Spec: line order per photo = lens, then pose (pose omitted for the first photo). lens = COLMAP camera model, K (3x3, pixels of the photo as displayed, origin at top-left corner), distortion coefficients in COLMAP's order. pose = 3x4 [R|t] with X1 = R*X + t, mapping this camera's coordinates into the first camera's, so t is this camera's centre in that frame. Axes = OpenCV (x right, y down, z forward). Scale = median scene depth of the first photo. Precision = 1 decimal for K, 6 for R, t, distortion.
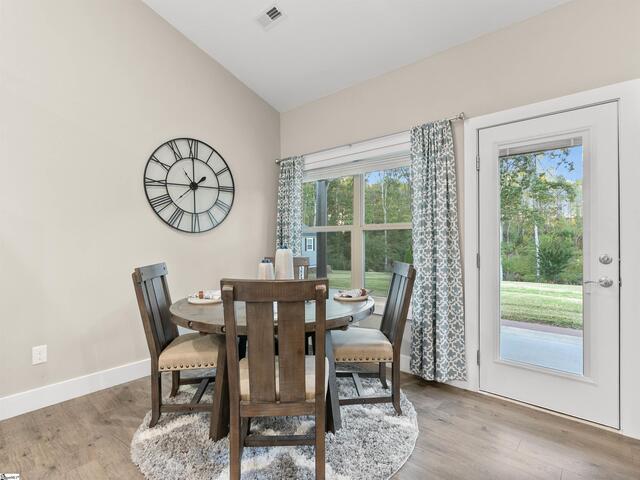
lens RADIAL K [[327.5, 0, 321.4], [0, 327.5, 238.5], [0, 0, 1]] dist [-0.005986, 0.001859]
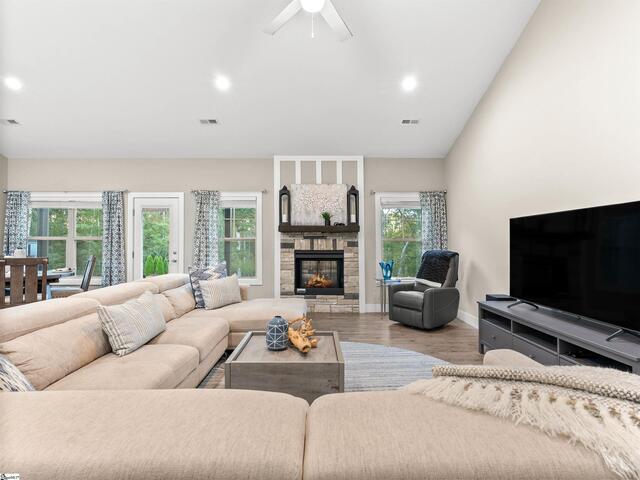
lens RADIAL K [[327.5, 0, 321.4], [0, 327.5, 238.5], [0, 0, 1]] dist [-0.005986, 0.001859]
pose [[0.753375, 0.020510, 0.657272, -0.031932], [-0.005726, 0.999680, -0.024632, 0.003459], [-0.657567, 0.014794, 0.753251, -1.428125]]
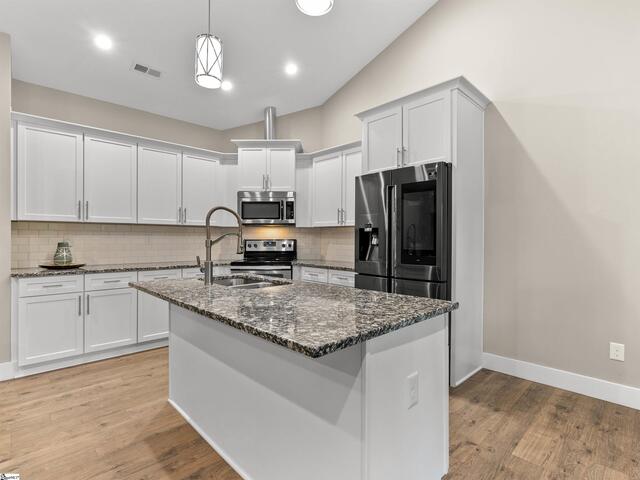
lens RADIAL K [[327.5, 0, 321.4], [0, 327.5, 238.5], [0, 0, 1]] dist [-0.005986, 0.001859]
pose [[-0.082229, 0.004655, -0.996603, 0.197512], [-0.003707, 0.999981, 0.004976, -0.002976], [0.996607, 0.004104, -0.082210, 0.122826]]
